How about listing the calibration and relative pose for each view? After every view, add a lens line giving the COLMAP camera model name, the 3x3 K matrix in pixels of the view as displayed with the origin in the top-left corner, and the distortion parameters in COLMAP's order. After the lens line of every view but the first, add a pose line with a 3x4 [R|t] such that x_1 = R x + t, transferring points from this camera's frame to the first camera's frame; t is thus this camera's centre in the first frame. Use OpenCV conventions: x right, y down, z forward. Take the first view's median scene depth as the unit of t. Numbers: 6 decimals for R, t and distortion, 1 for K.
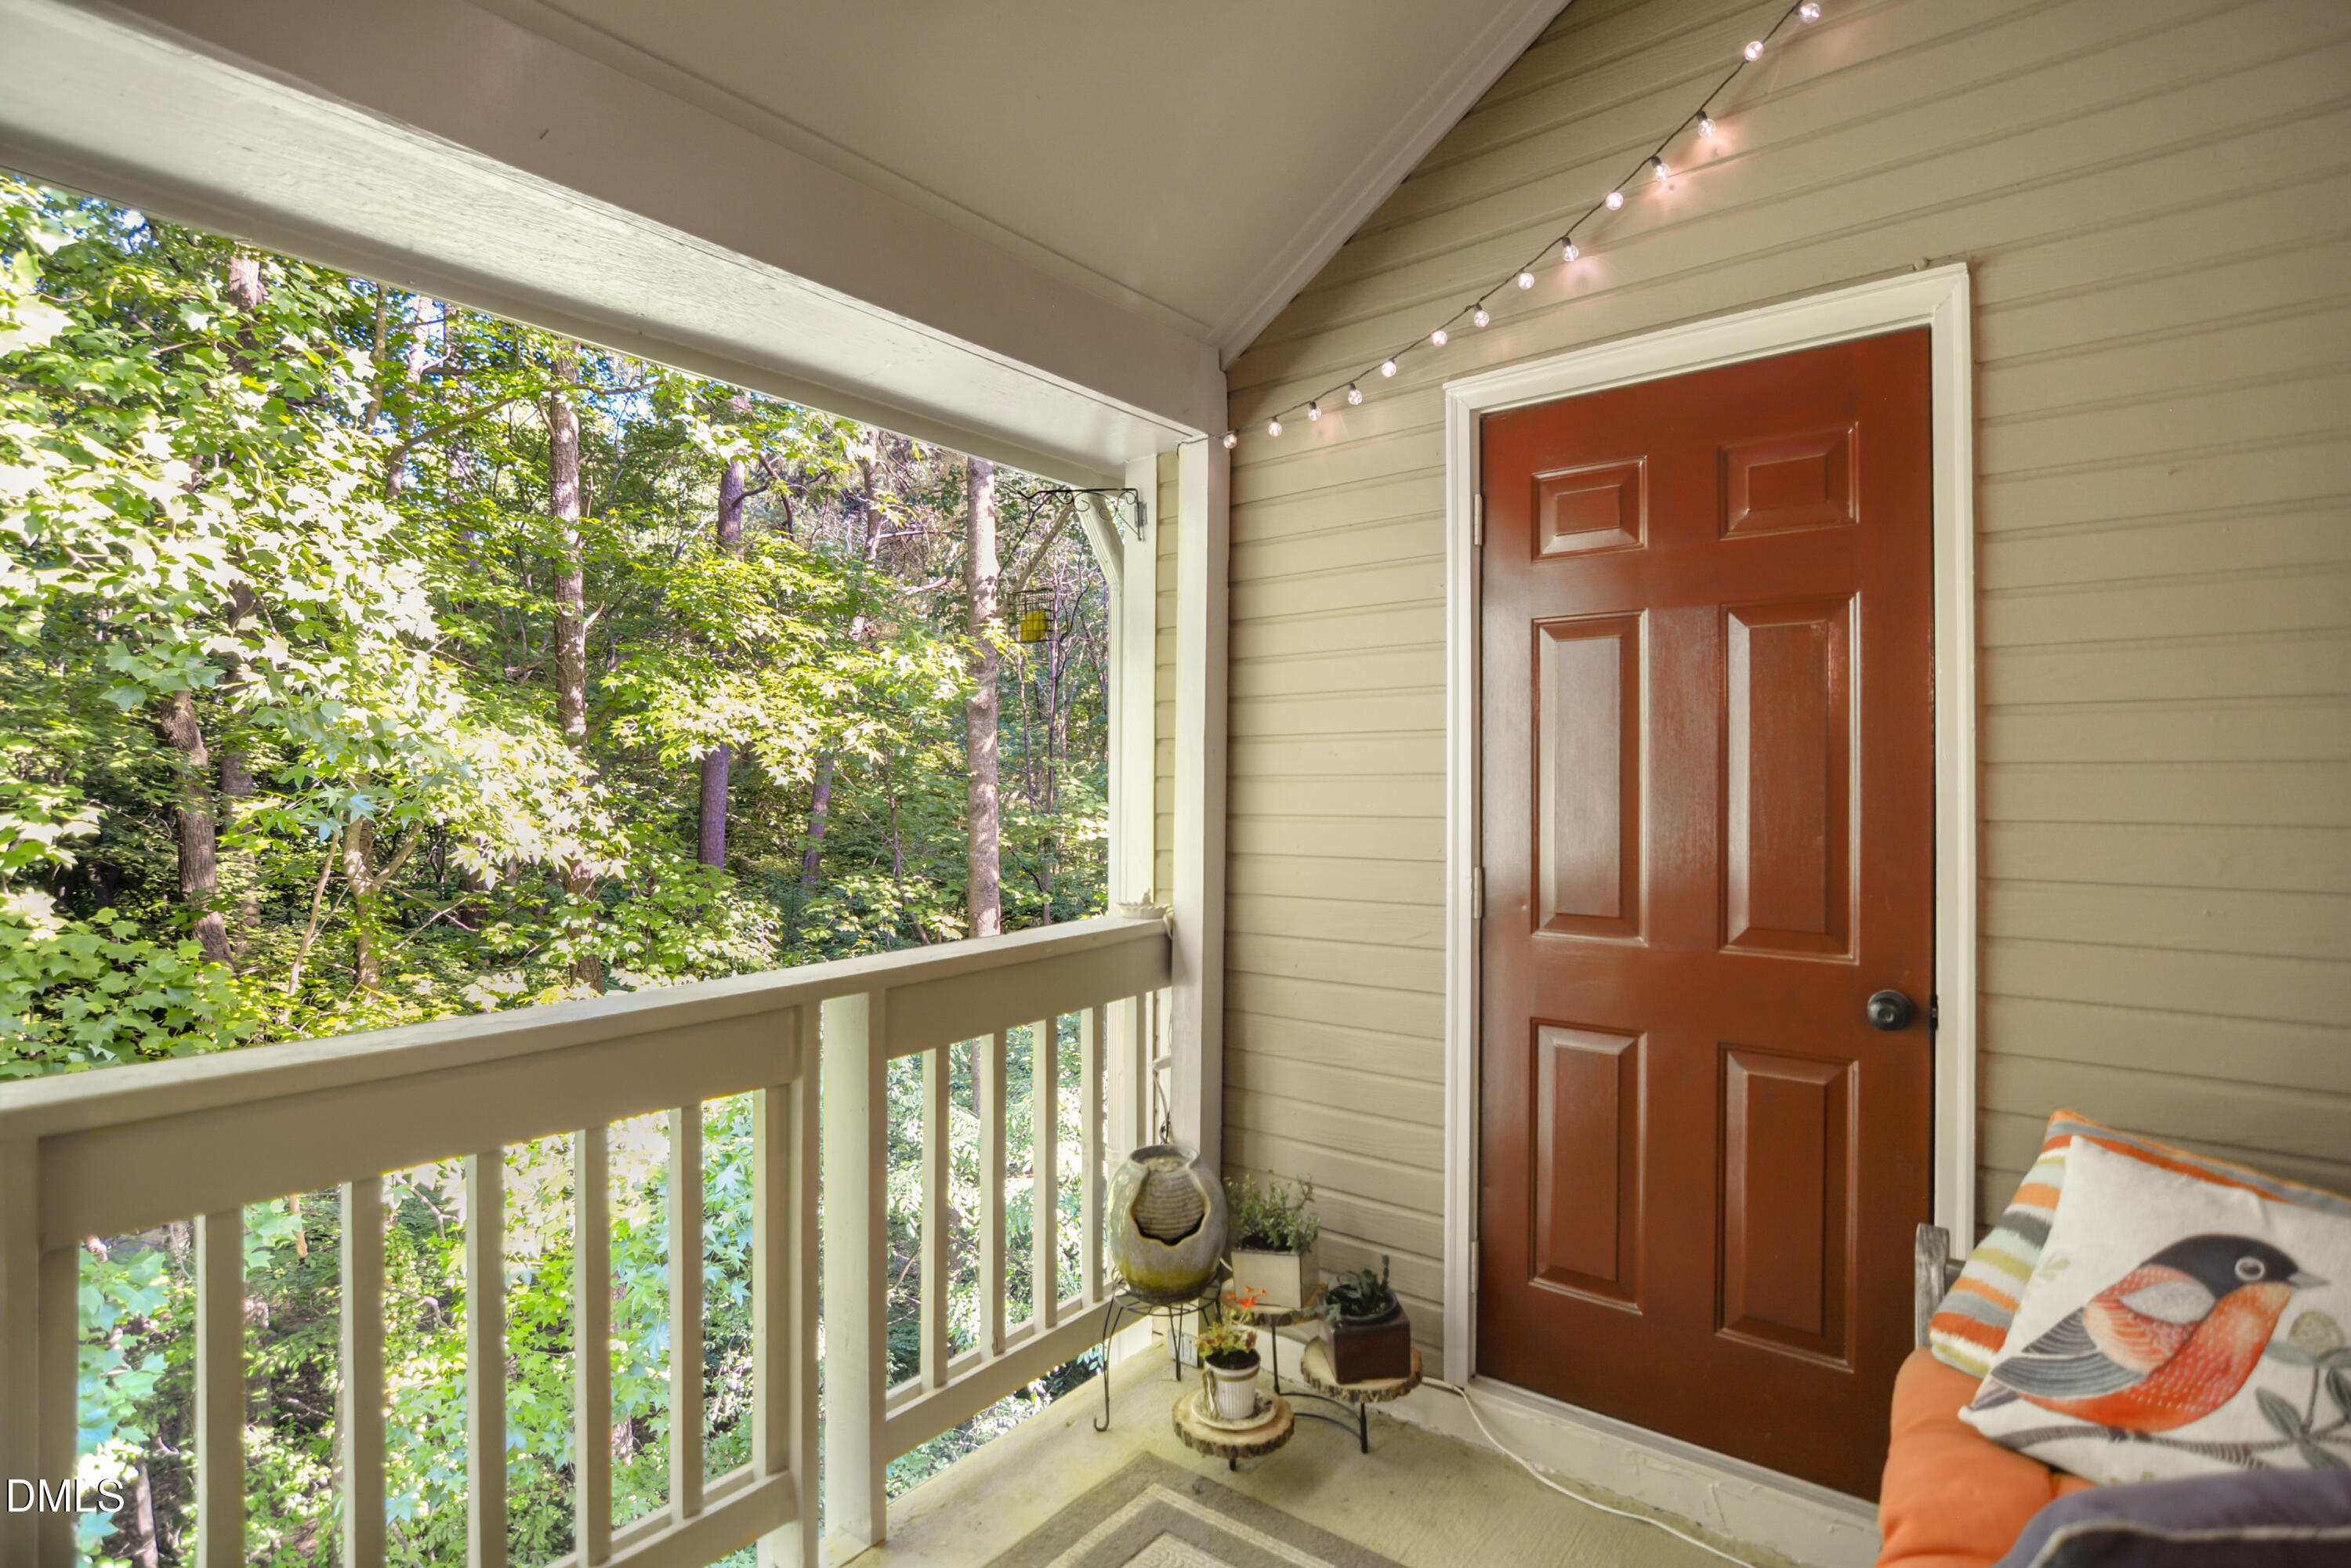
lens RADIAL K [[1152.8, 0, 1150.7], [0, 1152.8, 781.4], [0, 0, 1]] dist [-0.031568, 0.009150]
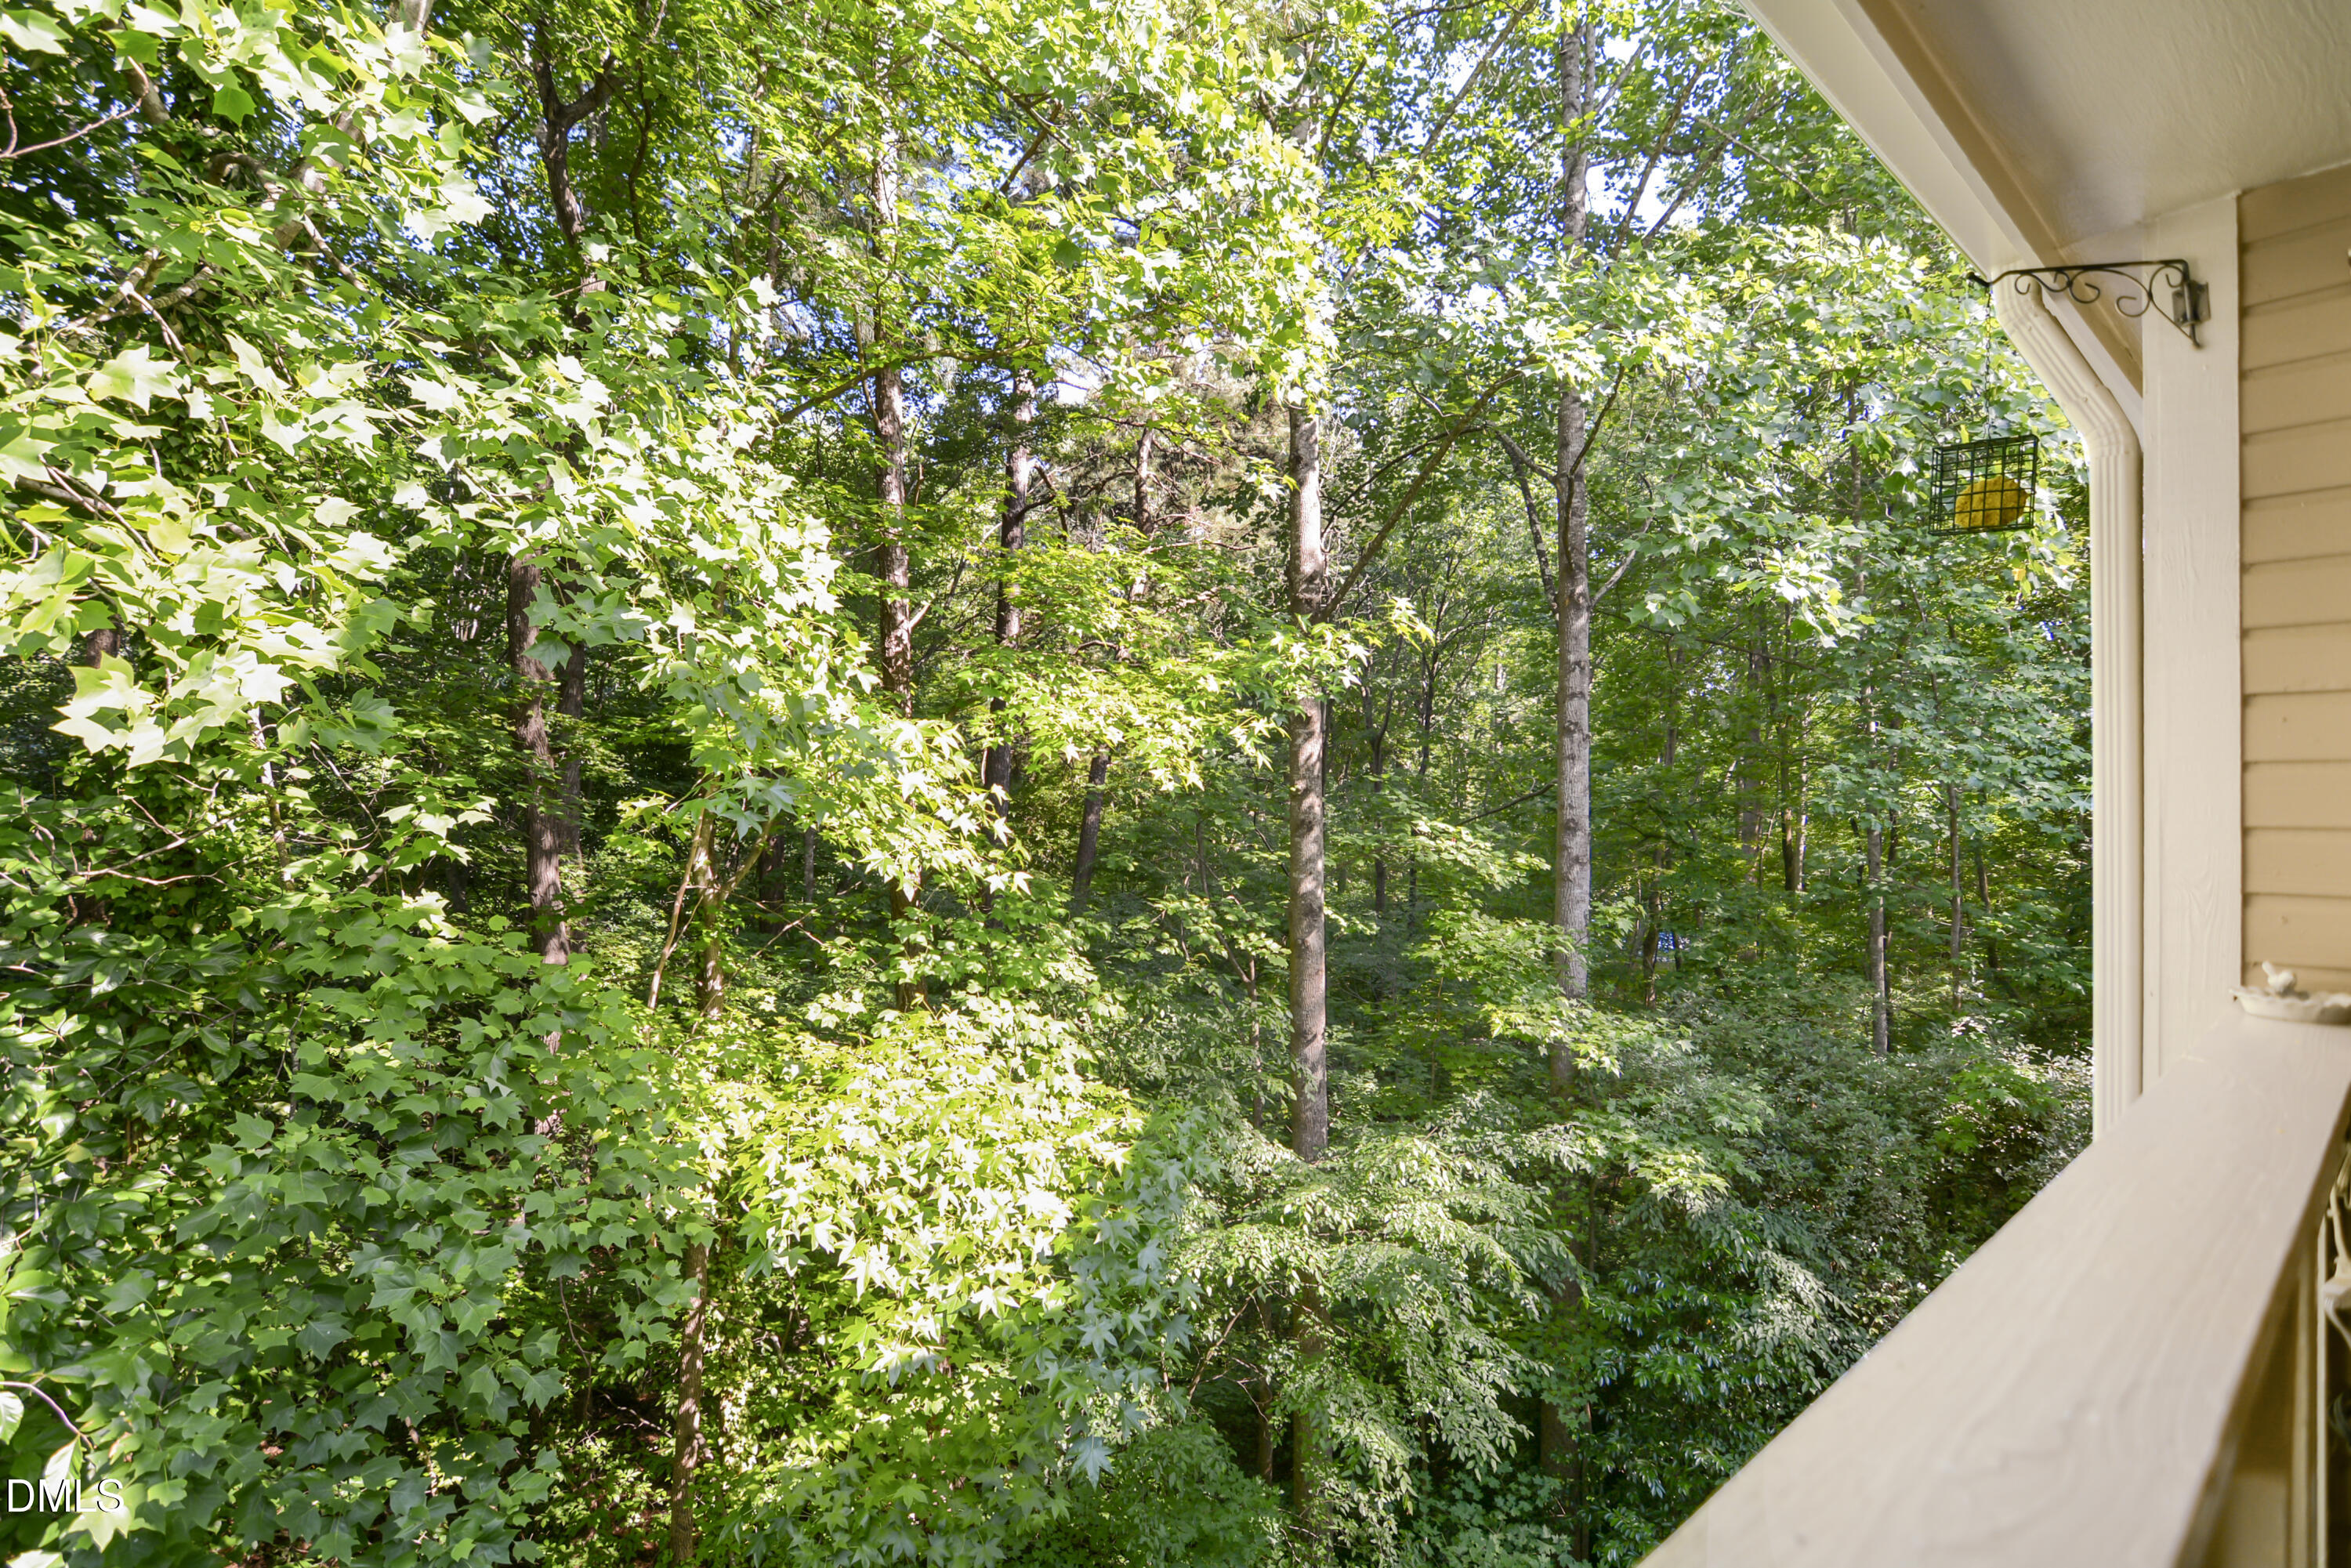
lens RADIAL K [[1180.0, 0, 1164.0], [0, 1180.0, 793.5], [0, 0, 1]] dist [-0.026839, 0.000343]
pose [[0.980596, 0.012930, -0.195614, -0.427977], [-0.013812, 0.999900, -0.003145, 0.021722], [0.195554, 0.005786, 0.980676, 0.368095]]
